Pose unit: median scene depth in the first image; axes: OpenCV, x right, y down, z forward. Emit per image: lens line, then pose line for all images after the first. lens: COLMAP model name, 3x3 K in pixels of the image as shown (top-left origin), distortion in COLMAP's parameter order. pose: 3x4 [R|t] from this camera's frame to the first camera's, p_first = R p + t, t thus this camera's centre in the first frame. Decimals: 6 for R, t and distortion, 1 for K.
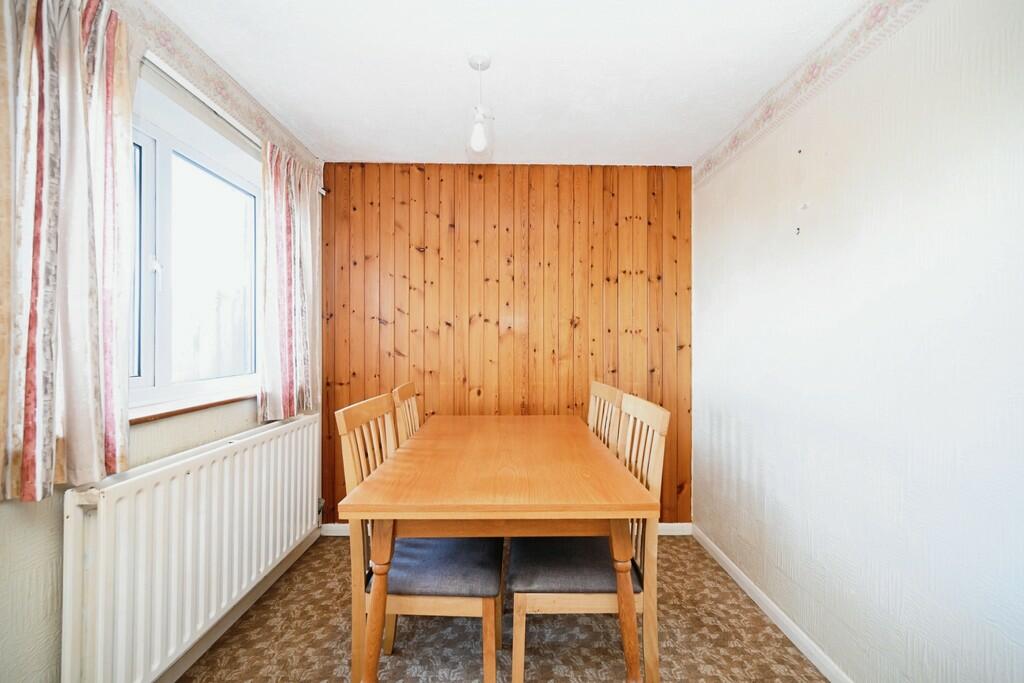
lens RADIAL K [[400.0, 0, 516.0], [0, 400.0, 333.0], [0, 0, 1]] dist [-0.000320, -0.000018]
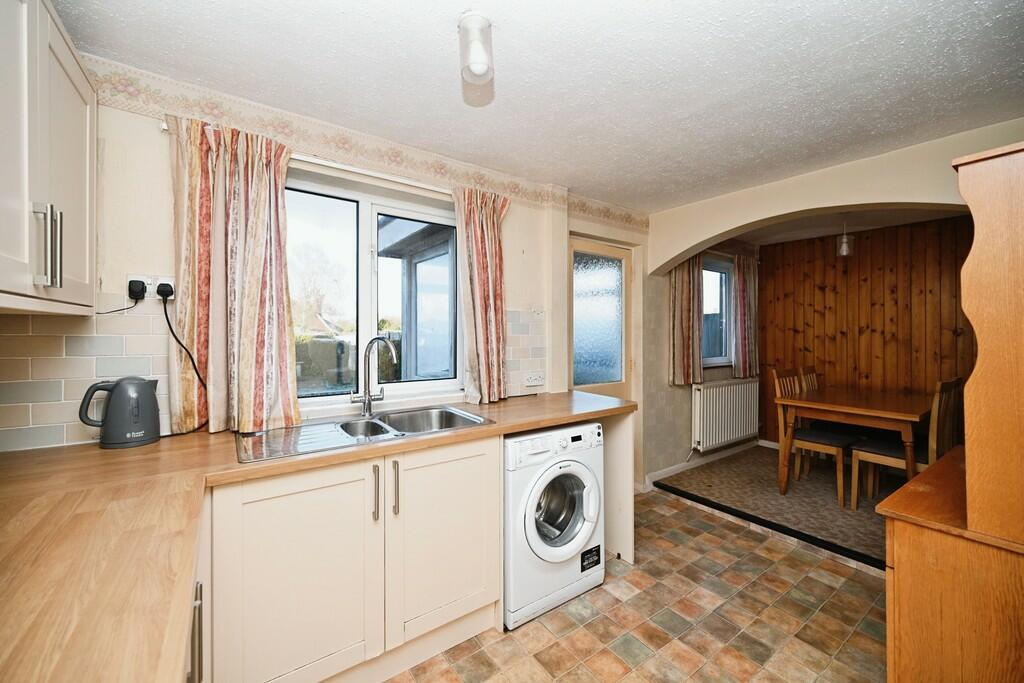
lens RADIAL K [[400.0, 0, 516.0], [0, 400.0, 333.0], [0, 0, 1]] dist [-0.000320, -0.000018]
pose [[0.575668, 0.000676, -0.817683, 0.393271], [0.008075, 0.999946, 0.006511, -0.043863], [0.817644, -0.010351, 0.575632, -1.009381]]
